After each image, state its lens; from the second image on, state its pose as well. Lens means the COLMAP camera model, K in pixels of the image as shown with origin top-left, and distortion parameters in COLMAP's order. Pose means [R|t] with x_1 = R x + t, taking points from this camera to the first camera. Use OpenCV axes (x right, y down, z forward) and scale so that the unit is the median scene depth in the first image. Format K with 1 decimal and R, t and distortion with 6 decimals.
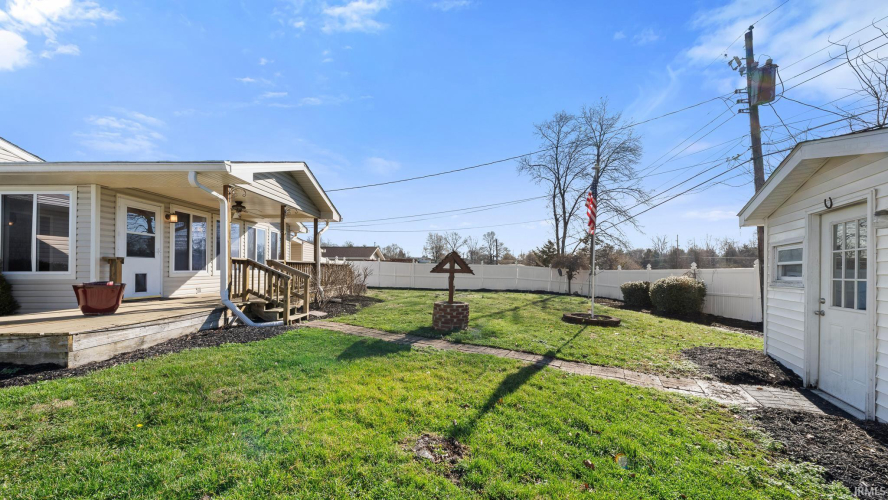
lens RADIAL K [[310.0, 0, 441.7], [0, 310.0, 265.7], [0, 0, 1]] dist [-0.005701, 0.000328]
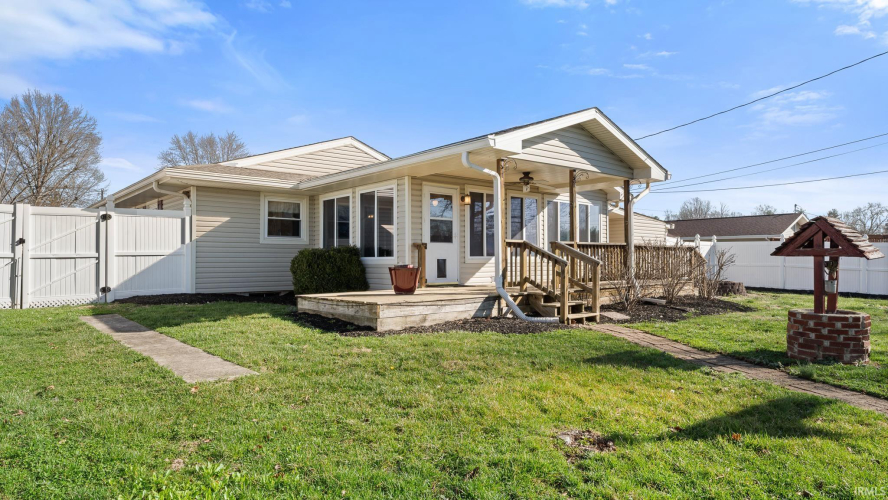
lens RADIAL K [[524.6, 0, 447.1], [0, 524.6, 251.4], [0, 0, 1]] dist [0.000488, -0.000030]
pose [[0.668322, -0.013090, -0.743757, 0.291705], [0.011486, 0.999908, -0.007278, 0.013530], [0.743784, -0.003679, 0.668410, -0.111605]]
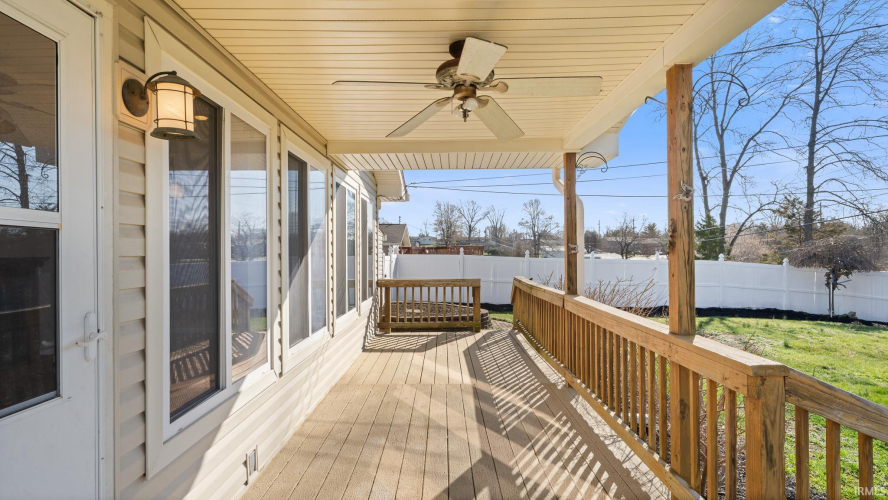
lens RADIAL K [[439.3, 0, 443.4], [0, 439.3, 248.0], [0, 0, 1]] dist [-0.006670, -0.000943]
pose [[0.999977, -0.004916, 0.004656, -0.820024], [0.004911, 0.999987, 0.001034, -0.091714], [-0.004661, -0.001011, 0.999989, 0.870244]]
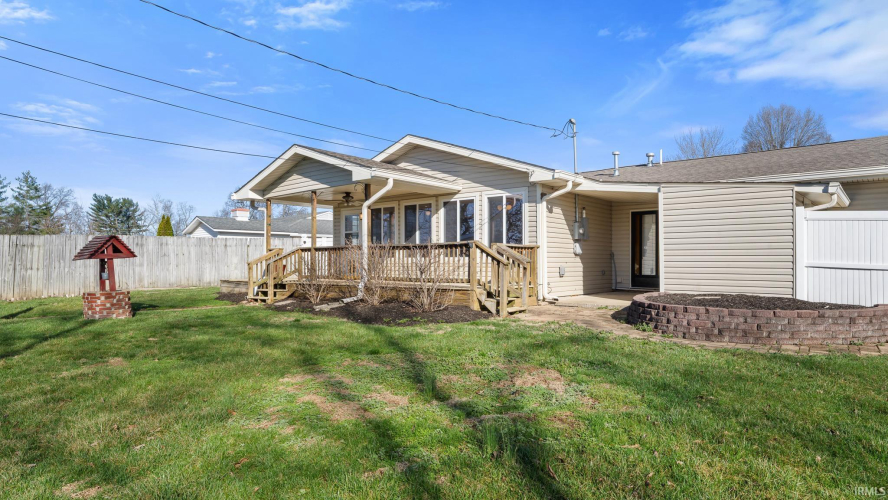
lens RADIAL K [[524.6, 0, 441.2], [0, 524.6, 254.0], [0, 0, 1]] dist [0.000488, -0.000030]
pose [[-0.635828, -0.012009, -0.771737, 0.630055], [0.008453, 0.999711, -0.022521, 0.055877], [0.771784, -0.020843, -0.635543, 2.895965]]
